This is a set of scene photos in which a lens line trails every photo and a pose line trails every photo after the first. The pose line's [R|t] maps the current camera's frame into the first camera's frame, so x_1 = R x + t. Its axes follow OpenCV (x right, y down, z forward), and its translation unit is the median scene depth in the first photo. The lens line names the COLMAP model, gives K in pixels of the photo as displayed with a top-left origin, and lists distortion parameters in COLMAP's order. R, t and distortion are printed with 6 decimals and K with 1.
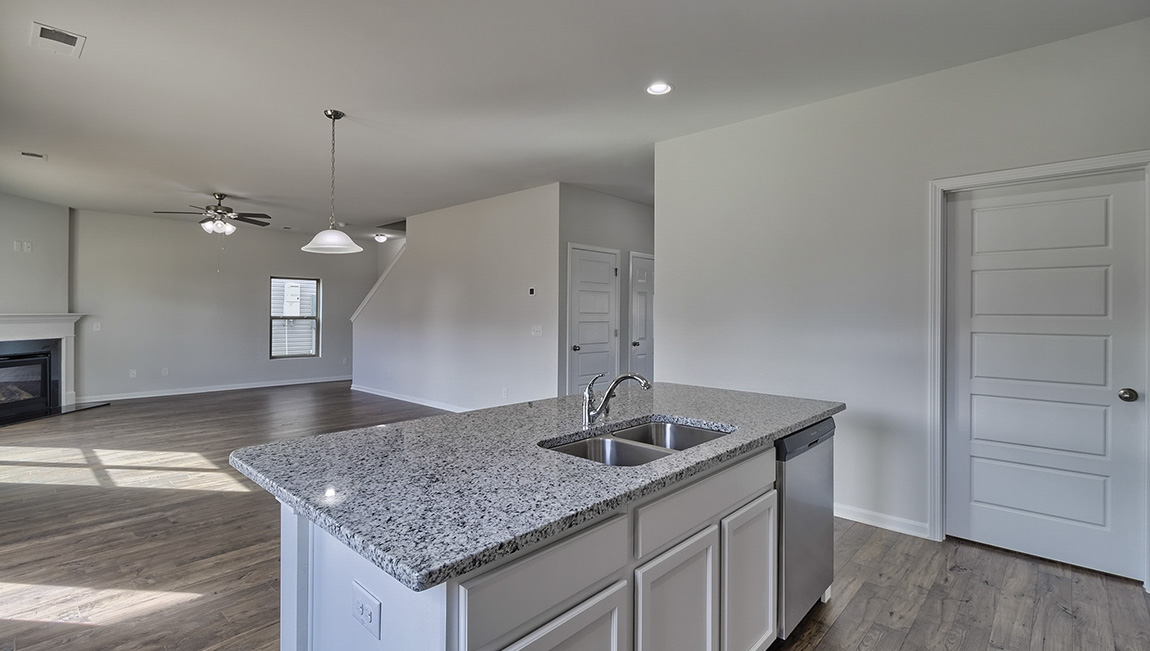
lens RADIAL K [[540.6, 0, 566.0], [0, 540.6, 315.3], [0, 0, 1]] dist [-0.001388, 0.000629]
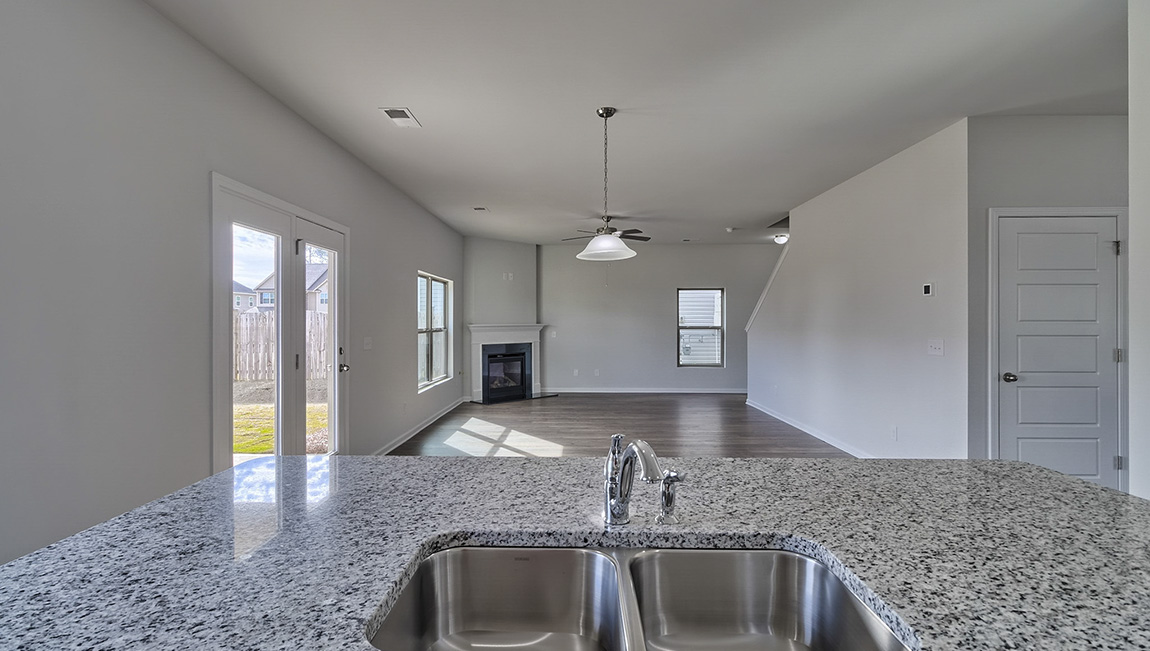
lens RADIAL K [[540.6, 0, 566.7], [0, 540.6, 323.8], [0, 0, 1]] dist [-0.001388, 0.000629]
pose [[0.658021, -0.004107, -0.752988, 0.134649], [0.002485, 0.999992, -0.003283, 0.000255], [0.752995, 0.000289, 0.658026, 0.188640]]
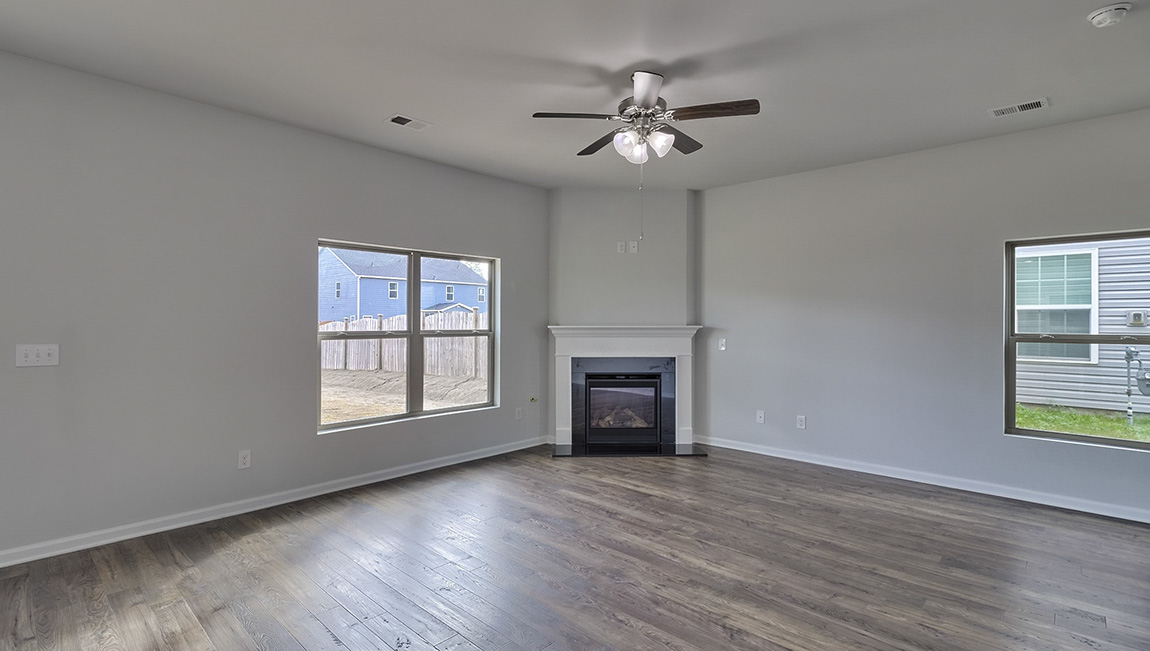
lens RADIAL K [[540.6, 0, 574.2], [0, 540.6, 317.9], [0, 0, 1]] dist [-0.001388, 0.000629]
pose [[-0.005002, -0.014665, -0.999880, -0.149360], [-0.011423, 0.999828, -0.014607, -0.001843], [0.999922, 0.011348, -0.005169, 0.875489]]
